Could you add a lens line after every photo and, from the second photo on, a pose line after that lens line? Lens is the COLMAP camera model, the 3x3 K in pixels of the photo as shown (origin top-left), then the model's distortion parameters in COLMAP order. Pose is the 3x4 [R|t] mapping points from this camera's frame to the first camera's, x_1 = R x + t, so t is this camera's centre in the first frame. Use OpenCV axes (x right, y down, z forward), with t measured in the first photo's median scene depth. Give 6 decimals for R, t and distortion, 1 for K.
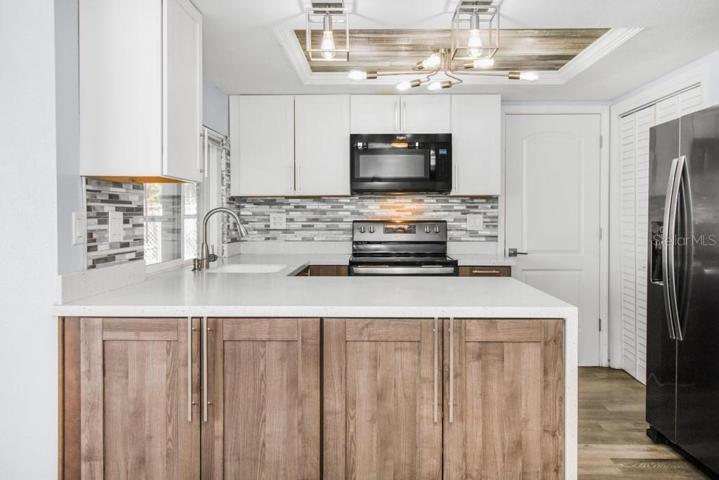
lens RADIAL K [[567.3, 0, 374.8], [0, 567.3, 223.6], [0, 0, 1]] dist [-0.000499, 0.000345]
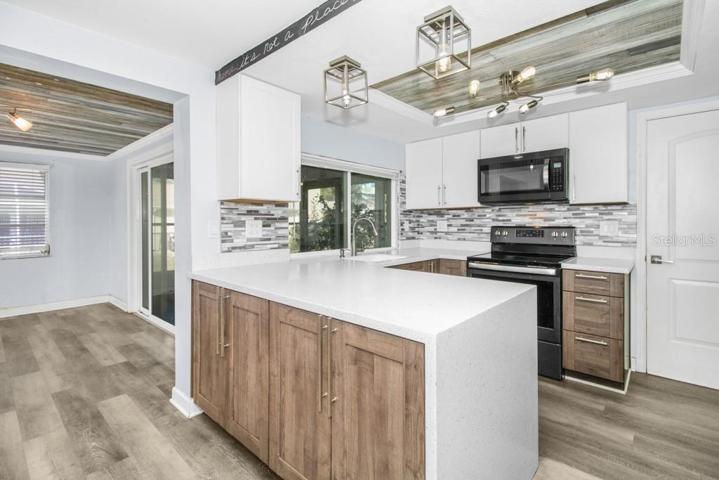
lens RADIAL K [[338.2, 0, 370.5], [0, 338.2, 223.2], [0, 0, 1]] dist [0.004586, -0.001317]
pose [[0.760823, 0.001354, -0.648958, 0.425876], [-0.008105, 0.999940, -0.007416, -0.006518], [0.648909, 0.010902, 0.760788, 0.394656]]
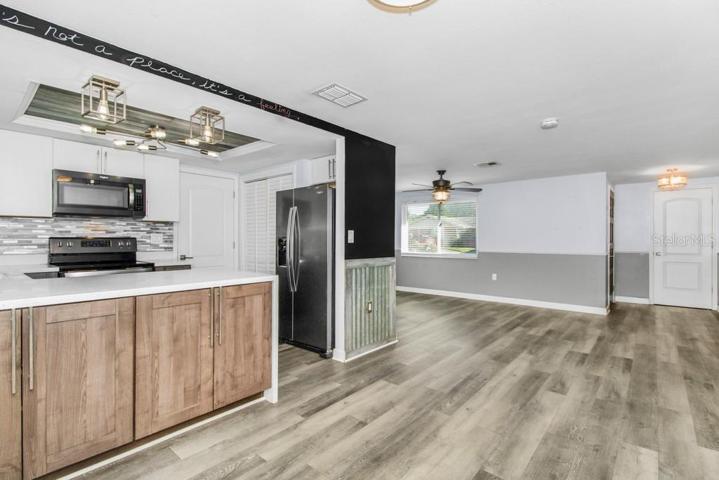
lens RADIAL K [[338.2, 0, 365.7], [0, 338.2, 241.3], [0, 0, 1]] dist [0.004586, -0.001317]
pose [[0.642736, -0.003860, 0.766078, -0.278491], [0.008121, 0.999965, -0.001774, 0.017997], [-0.766045, 0.007361, 0.642745, -0.040851]]
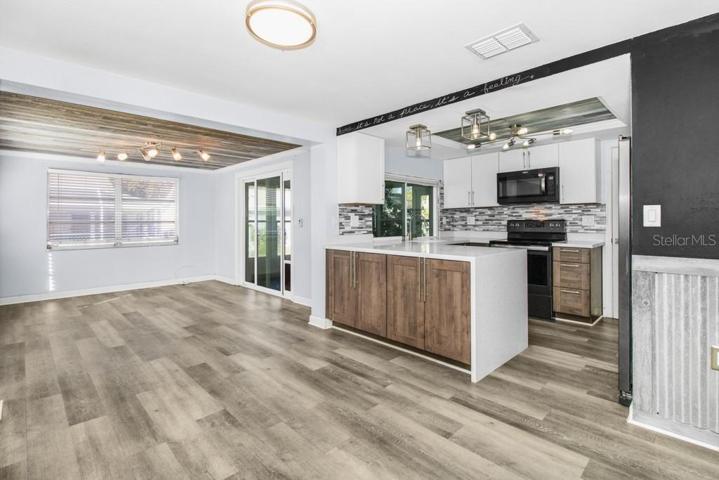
lens RADIAL K [[338.2, 0, 372.0], [0, 338.2, 220.2], [0, 0, 1]] dist [0.004586, -0.001317]
pose [[0.718400, -0.005465, -0.695609, 0.676779], [-0.005536, 0.999893, -0.013573, 0.020752], [0.695608, 0.013602, 0.718293, -0.123683]]
